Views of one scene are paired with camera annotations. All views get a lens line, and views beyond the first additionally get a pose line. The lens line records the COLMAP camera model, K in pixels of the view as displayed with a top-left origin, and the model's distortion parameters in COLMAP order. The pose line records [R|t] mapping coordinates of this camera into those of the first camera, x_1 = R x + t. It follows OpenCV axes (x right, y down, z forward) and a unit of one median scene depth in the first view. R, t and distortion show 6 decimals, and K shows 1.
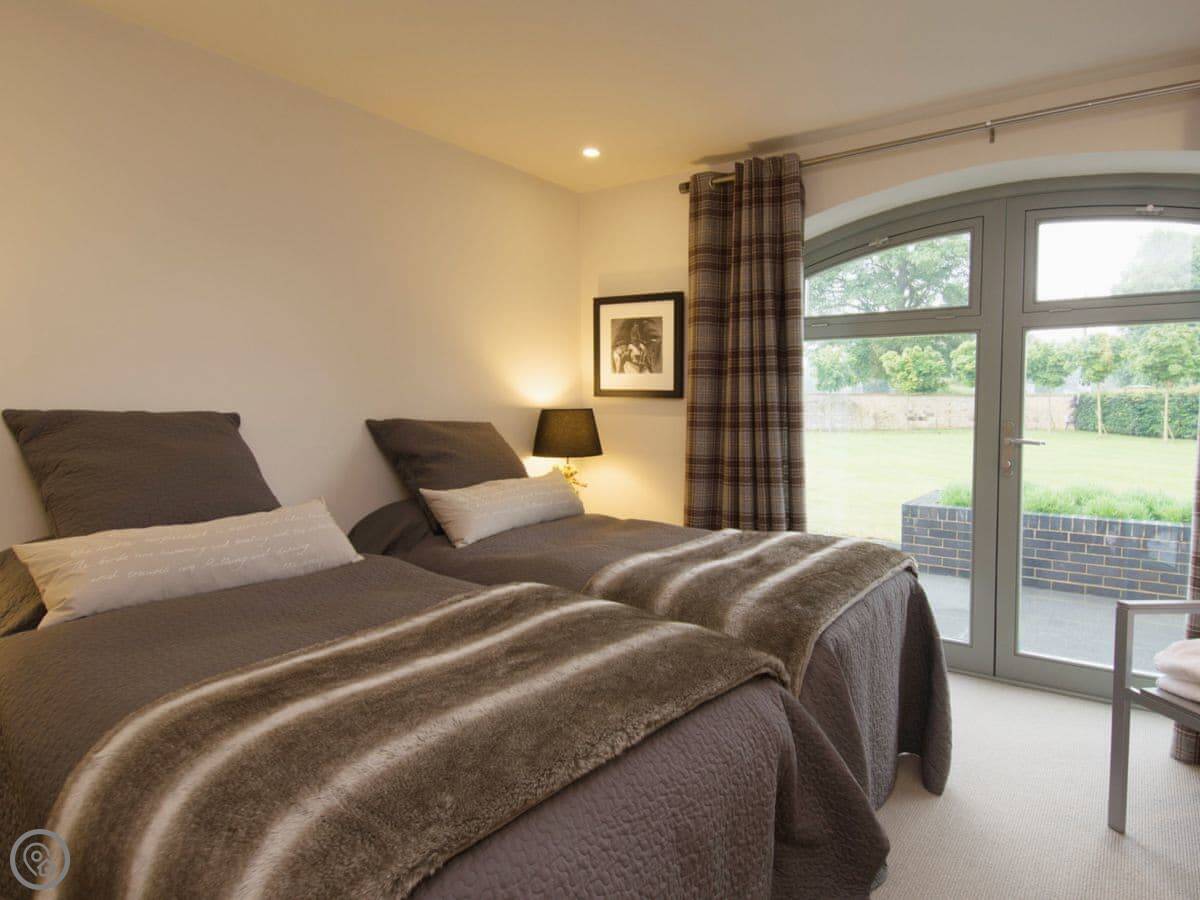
lens RADIAL K [[869.6, 0, 600.0], [0, 869.6, 450.0], [0, 0, 1]] dist [0.008320, 0.001874]
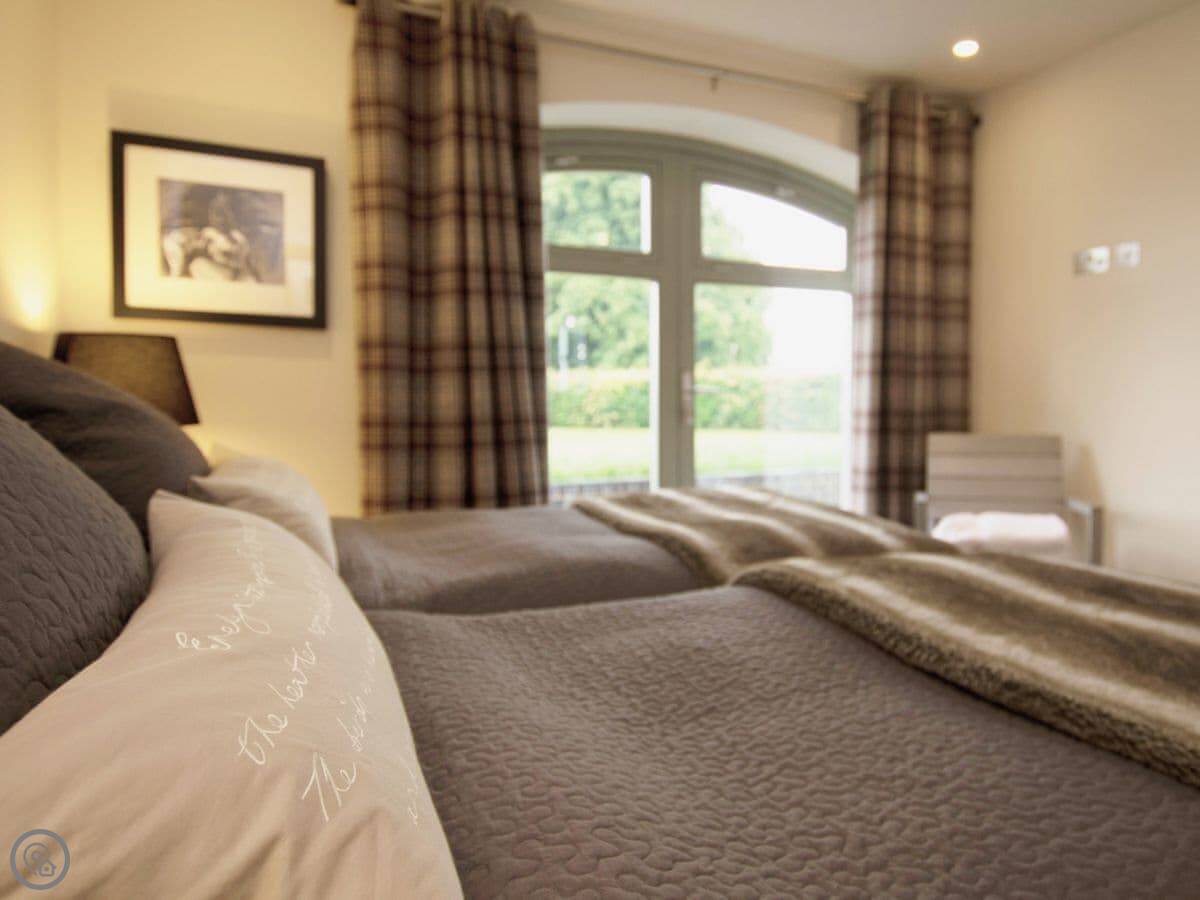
lens RADIAL K [[869.6, 0, 600.0], [0, 869.6, 450.0], [0, 0, 1]] dist [0.008320, 0.001874]
pose [[0.390771, -0.043296, 0.919469, -0.432327], [0.049983, 0.998418, 0.025771, 0.023272], [-0.919130, 0.035887, 0.392317, 0.590720]]
